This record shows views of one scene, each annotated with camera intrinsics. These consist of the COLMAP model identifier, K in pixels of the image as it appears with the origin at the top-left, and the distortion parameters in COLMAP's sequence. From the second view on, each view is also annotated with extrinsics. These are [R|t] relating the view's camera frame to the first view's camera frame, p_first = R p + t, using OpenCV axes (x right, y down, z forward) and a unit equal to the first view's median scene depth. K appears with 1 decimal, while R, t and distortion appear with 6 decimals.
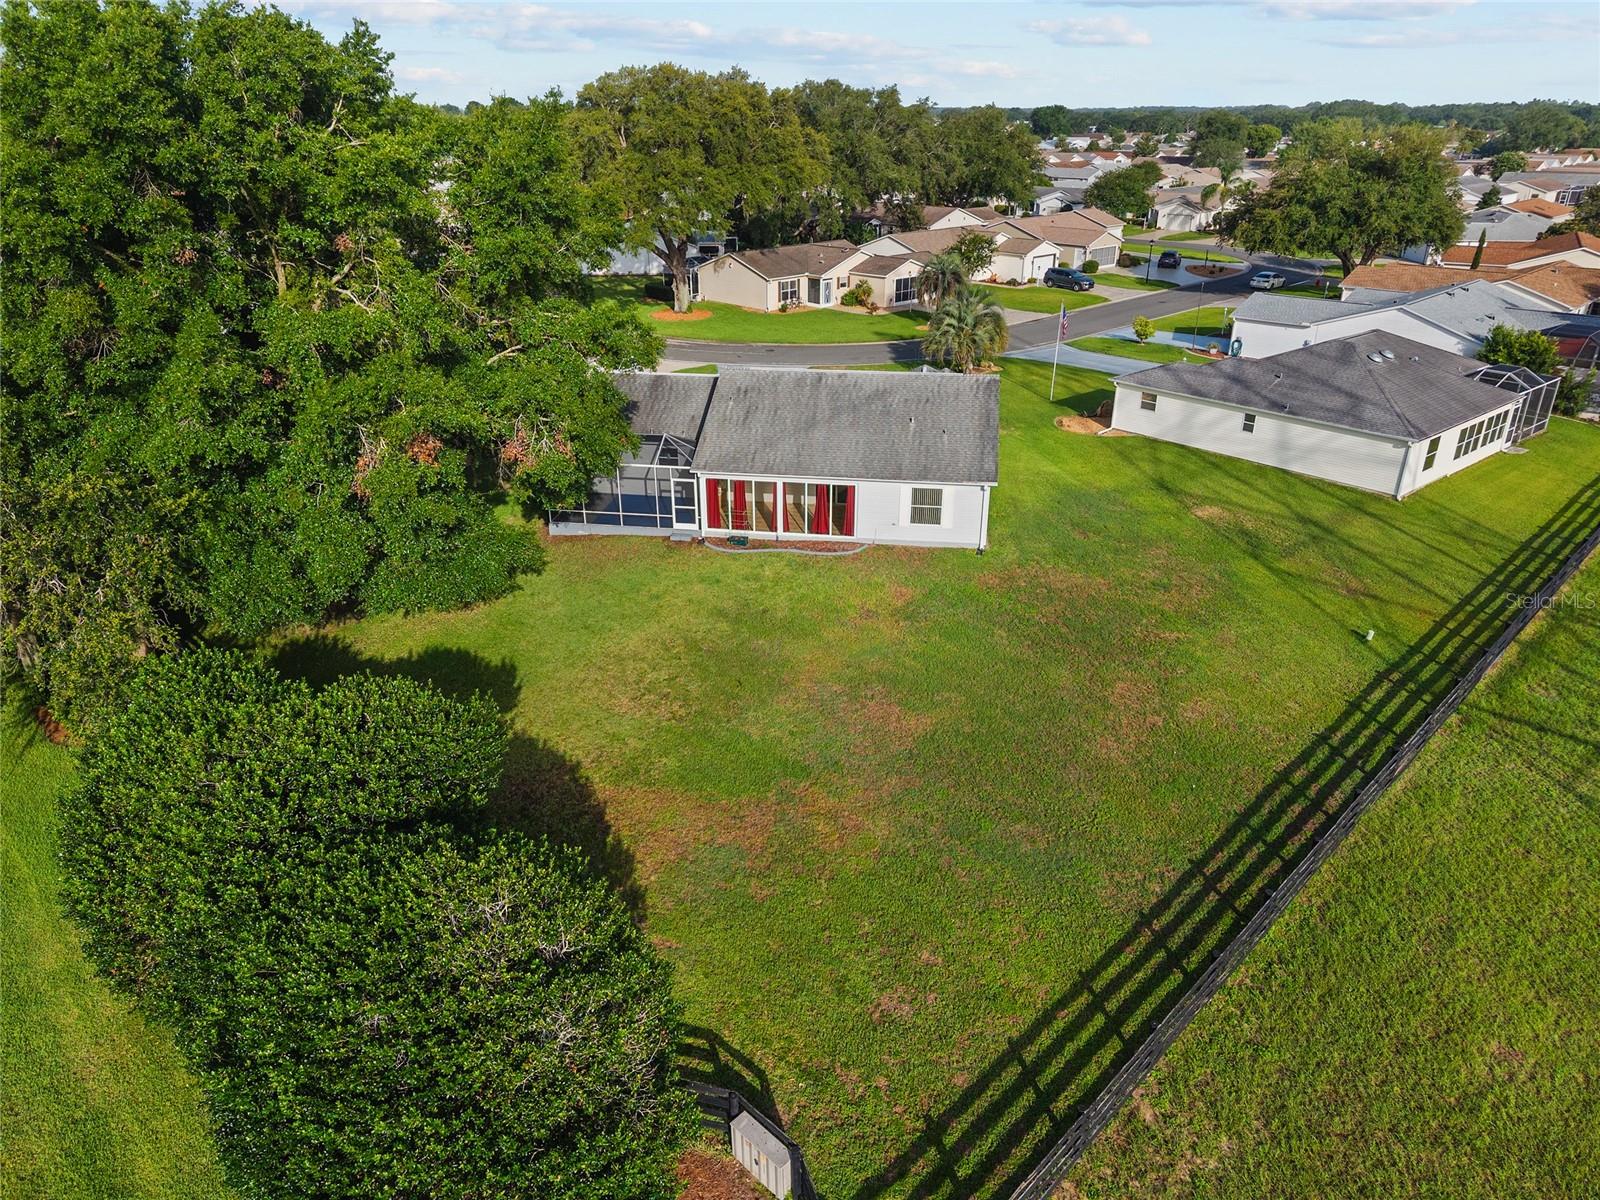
lens RADIAL K [[1074.7, 0, 792.3], [0, 1074.7, 613.3], [0, 0, 1]] dist [0.033295, -0.035407]
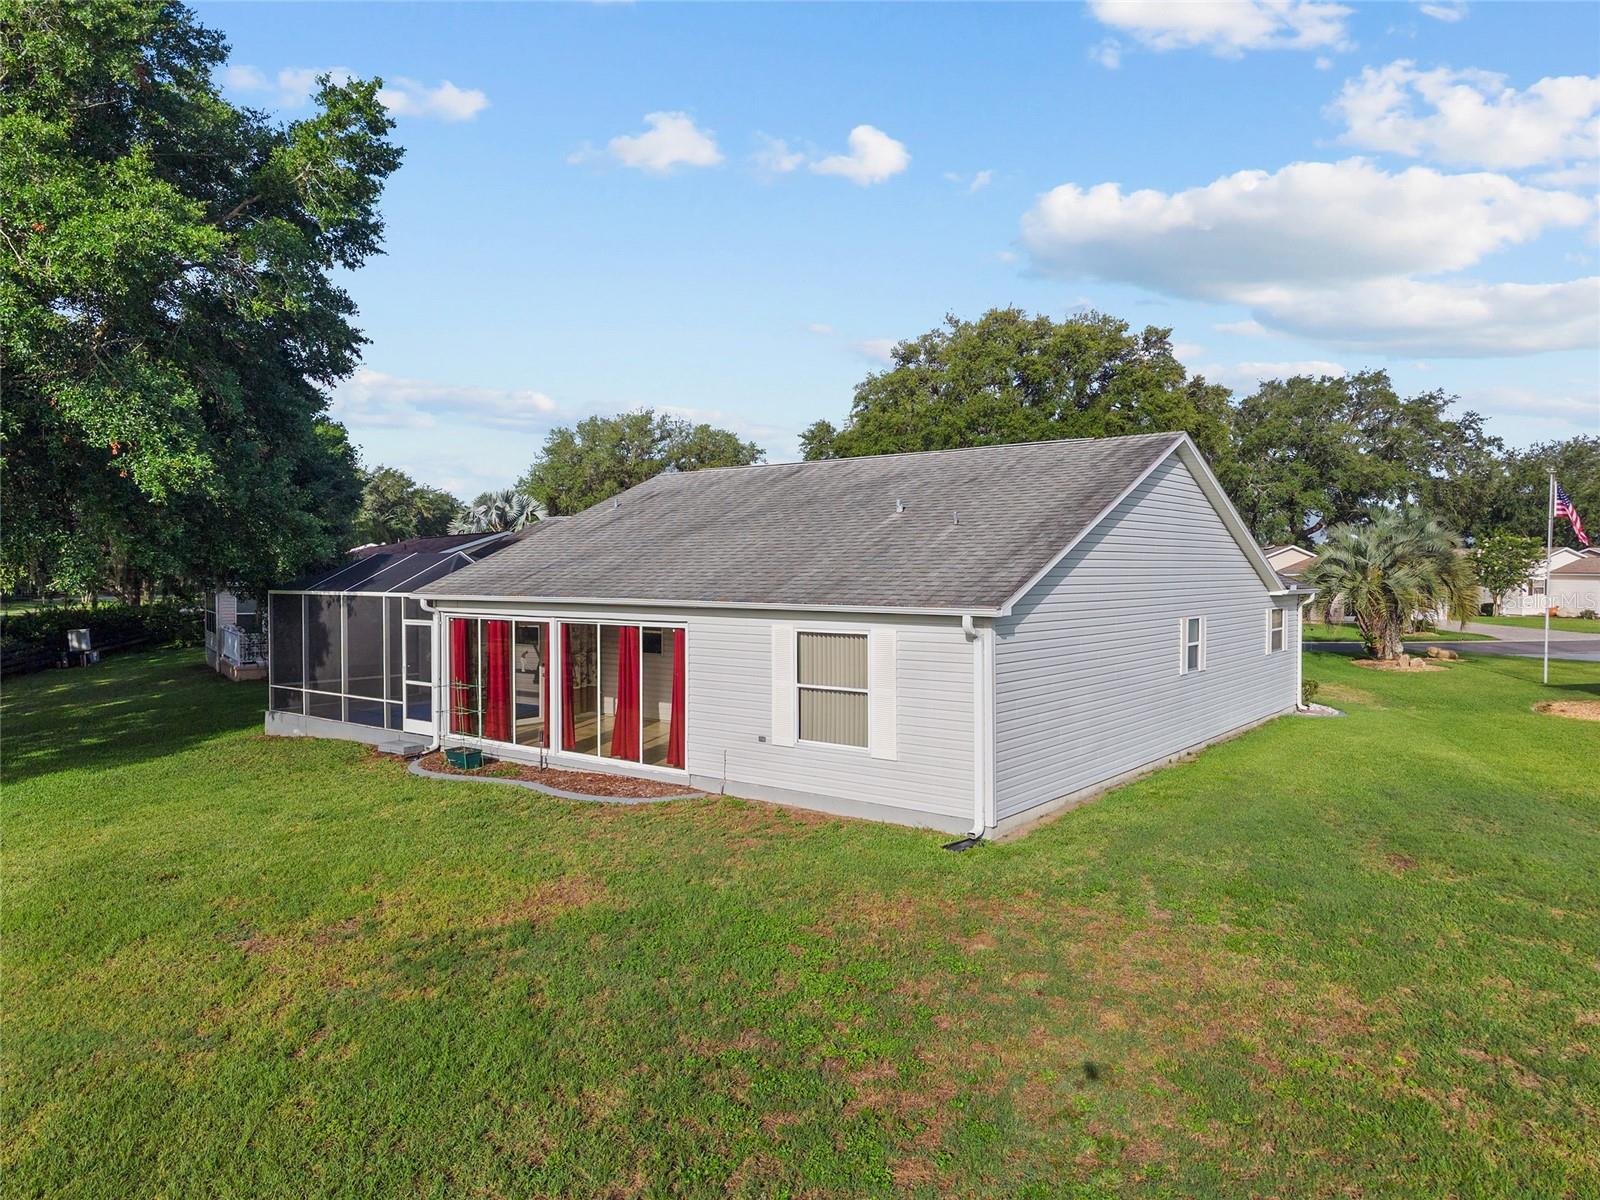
lens RADIAL K [[1074.7, 0, 800.9], [0, 1074.7, 605.7], [0, 0, 1]] dist [0.033295, -0.035407]
pose [[0.872485, 0.017501, -0.488327, 0.269751], [-0.208462, 0.917184, -0.339584, -0.004887], [0.441943, 0.398080, 0.803878, 0.674925]]
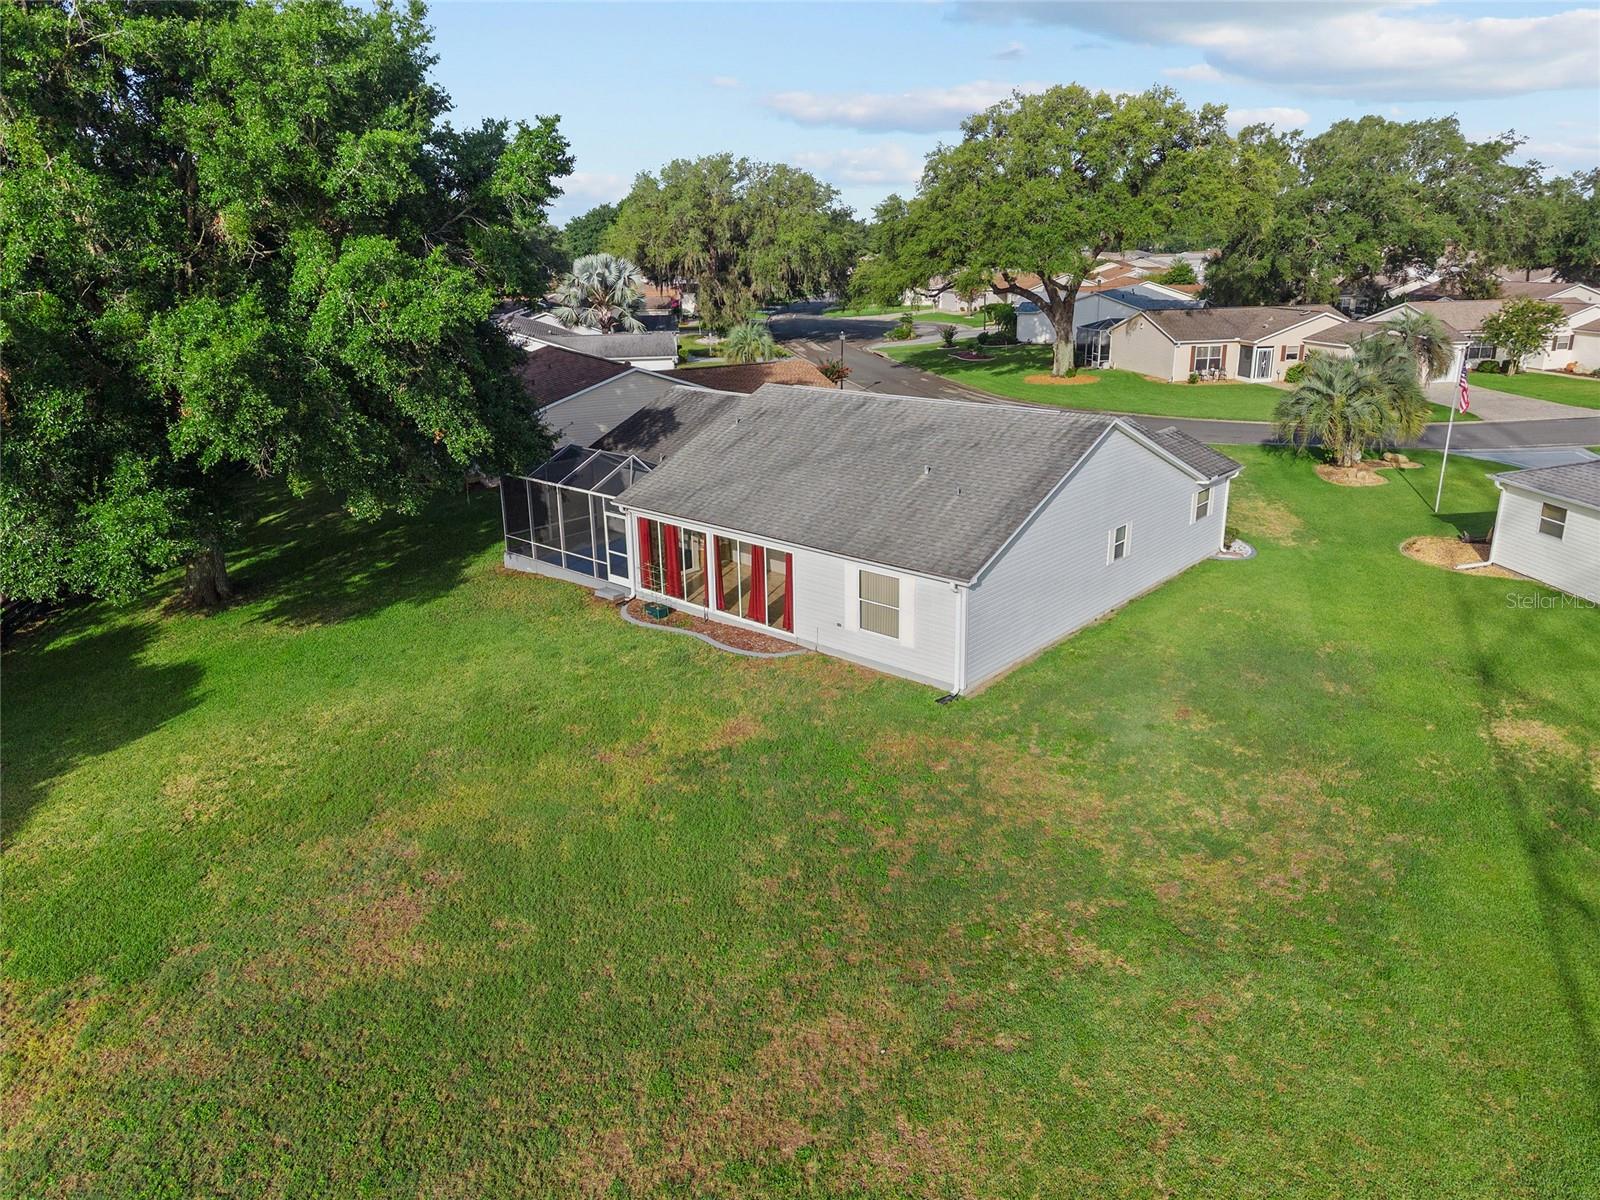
lens RADIAL K [[1074.7, 0, 807.0], [0, 1074.7, 588.4], [0, 0, 1]] dist [0.033295, -0.035407]
pose [[0.840115, 0.160104, -0.518240, 0.381254], [-0.219353, 0.974114, -0.054650, -0.063490], [0.496075, 0.159590, 0.853487, 0.443595]]
